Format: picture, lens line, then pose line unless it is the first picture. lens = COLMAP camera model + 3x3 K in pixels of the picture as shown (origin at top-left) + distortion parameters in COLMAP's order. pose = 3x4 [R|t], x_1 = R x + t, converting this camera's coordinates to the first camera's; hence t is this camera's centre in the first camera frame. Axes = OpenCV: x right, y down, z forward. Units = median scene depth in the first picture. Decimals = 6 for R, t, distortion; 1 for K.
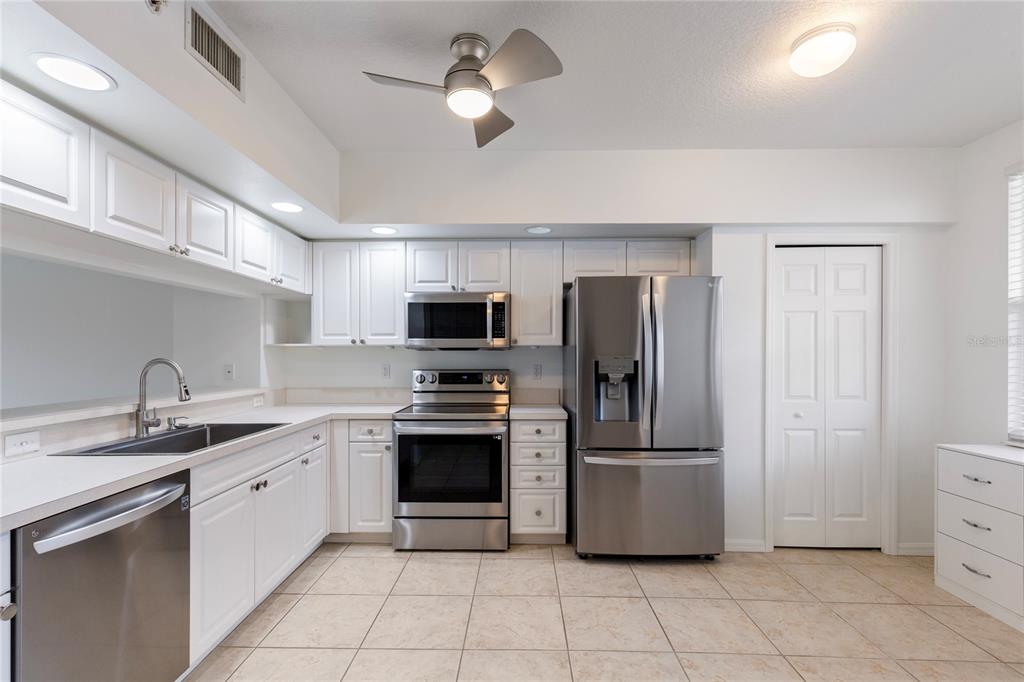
lens RADIAL K [[460.4, 0, 509.3], [0, 460.4, 347.9], [0, 0, 1]] dist [0.001650, 0.001463]
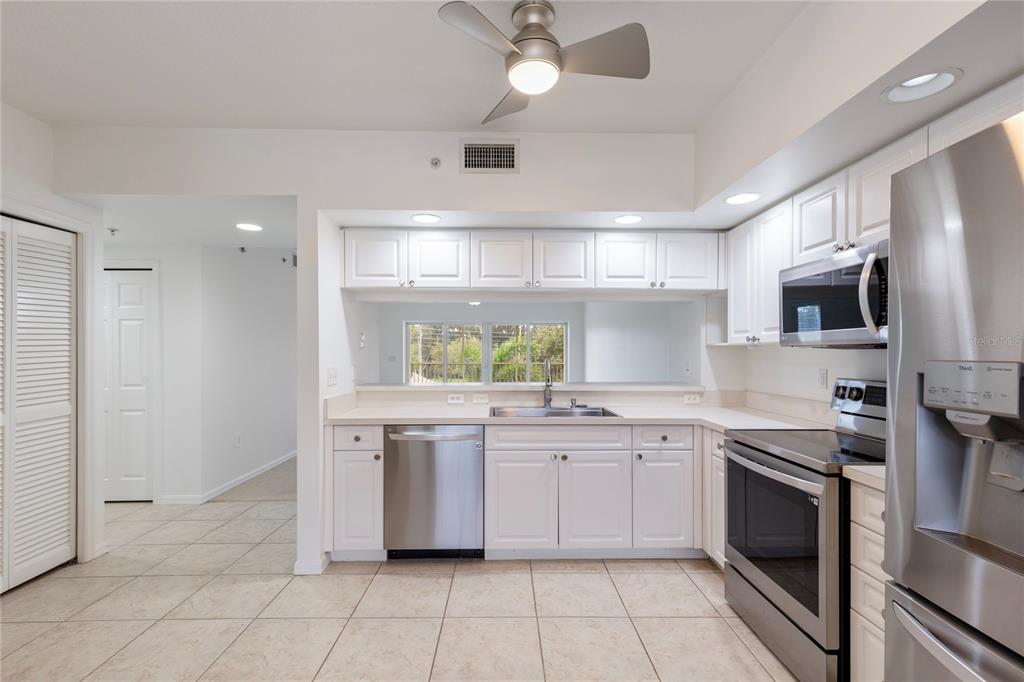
lens RADIAL K [[460.4, 0, 510.4], [0, 460.4, 348.6], [0, 0, 1]] dist [0.001650, 0.001463]
pose [[0.045460, -0.008703, -0.998928, 0.581063], [0.012184, 0.999893, -0.008157, 0.005973], [0.998892, -0.011800, 0.045561, 0.652935]]
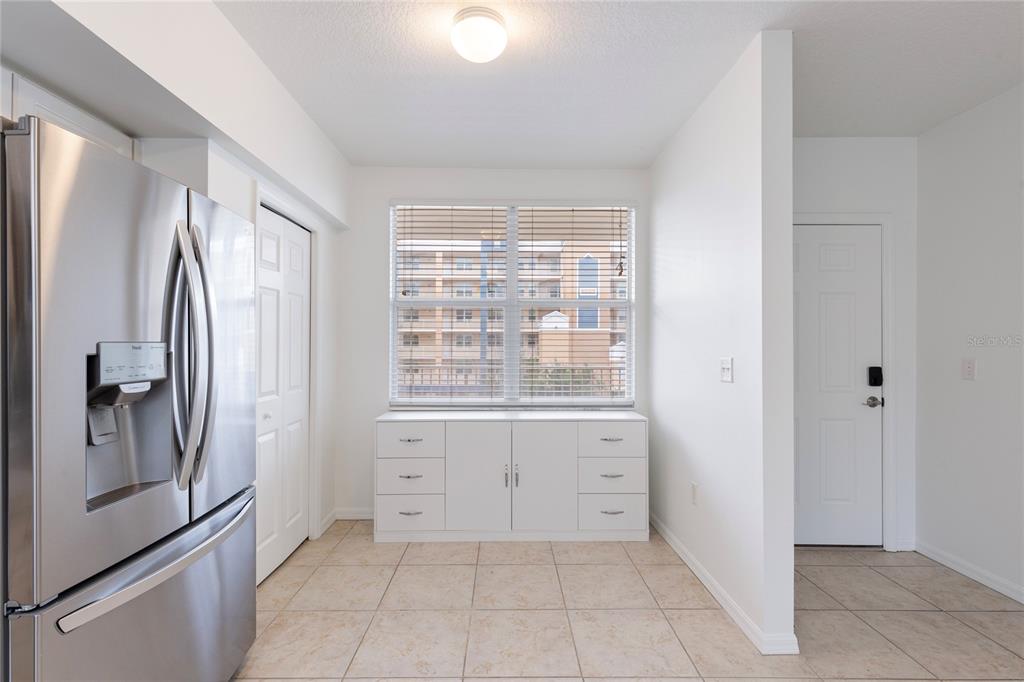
lens RADIAL K [[460.4, 0, 504.5], [0, 460.4, 338.9], [0, 0, 1]] dist [0.001650, 0.001463]
pose [[-0.007070, 0.006209, 0.999956, -0.214360], [-0.005364, 0.999966, -0.006247, 0.014892], [-0.999961, -0.005408, -0.007036, 0.668921]]
